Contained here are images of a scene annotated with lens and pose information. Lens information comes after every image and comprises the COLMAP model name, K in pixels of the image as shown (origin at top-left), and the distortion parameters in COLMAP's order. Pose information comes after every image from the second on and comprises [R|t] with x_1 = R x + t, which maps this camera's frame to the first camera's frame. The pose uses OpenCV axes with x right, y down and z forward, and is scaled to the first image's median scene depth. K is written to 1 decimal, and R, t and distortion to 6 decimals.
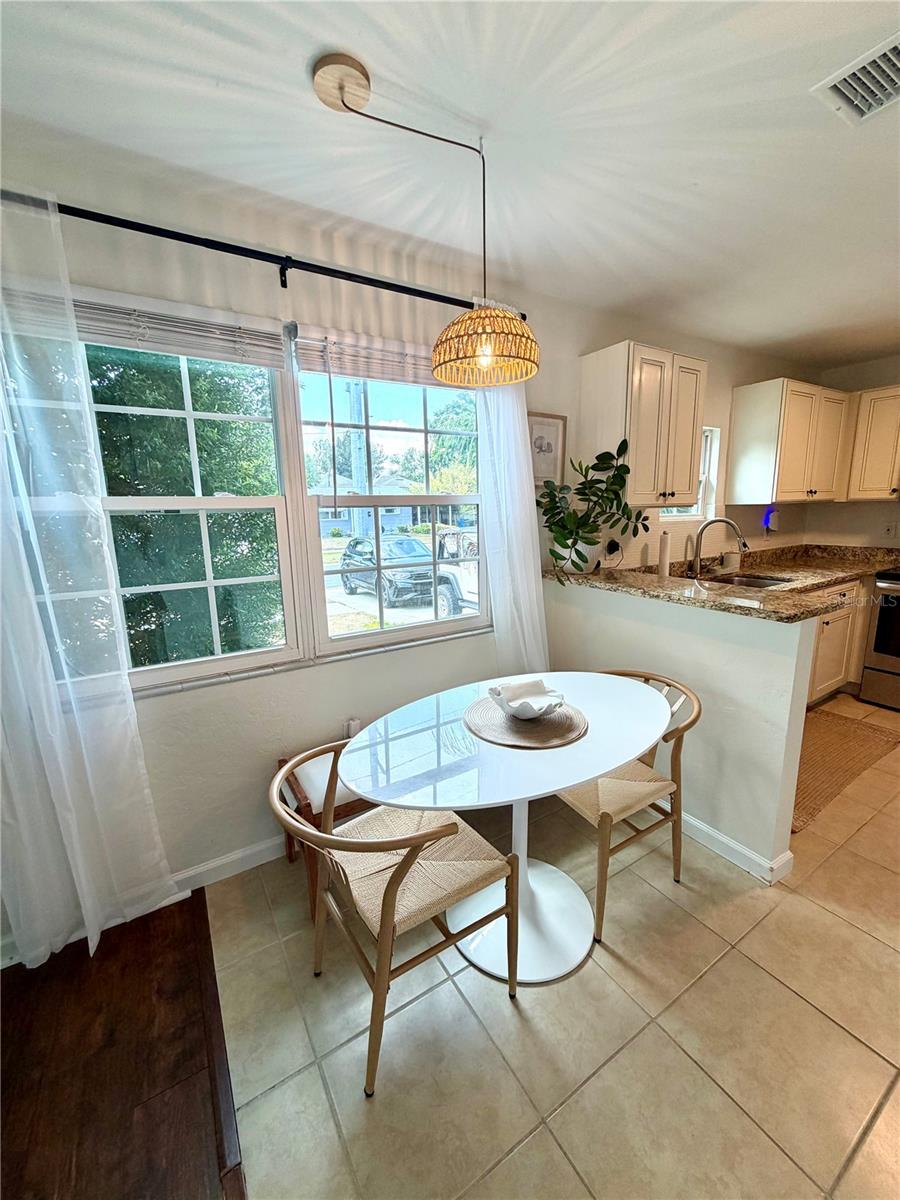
lens RADIAL K [[478.2, 0, 451.2], [0, 478.2, 596.1], [0, 0, 1]] dist [0.002053, -0.000289]
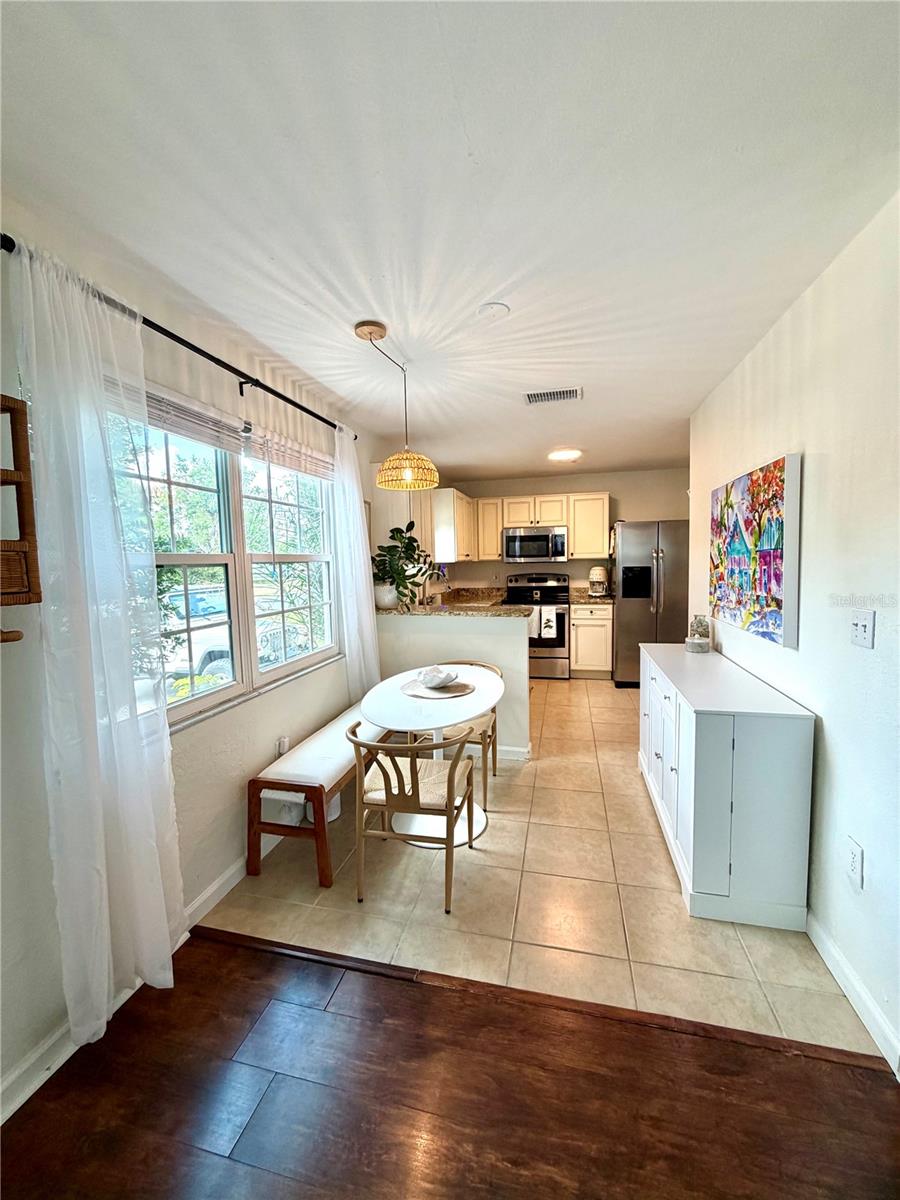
lens RADIAL K [[478.2, 0, 451.4], [0, 478.2, 595.6], [0, 0, 1]] dist [0.002053, -0.000289]
pose [[0.714594, -0.047410, 0.697931, -0.634935], [0.134126, 0.988476, -0.070181, 0.041044], [-0.686561, 0.143762, 0.712718, -0.169976]]
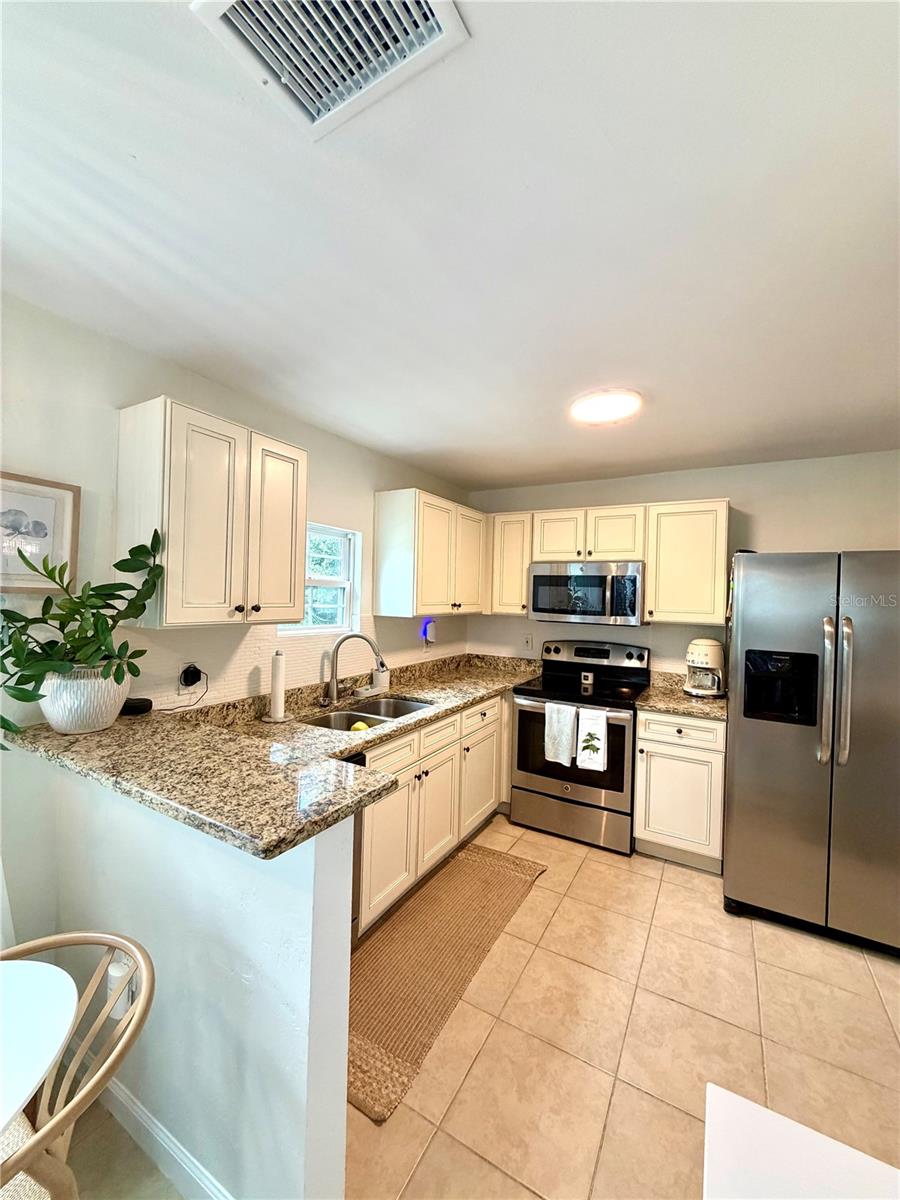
lens RADIAL K [[478.2, 0, 450.1], [0, 478.2, 596.8], [0, 0, 1]] dist [0.002053, -0.000289]
pose [[0.881731, 0.044240, 0.469674, 0.403402], [0.041720, 0.984380, -0.171043, -0.096594], [-0.469905, 0.170409, 0.866112, 0.224220]]
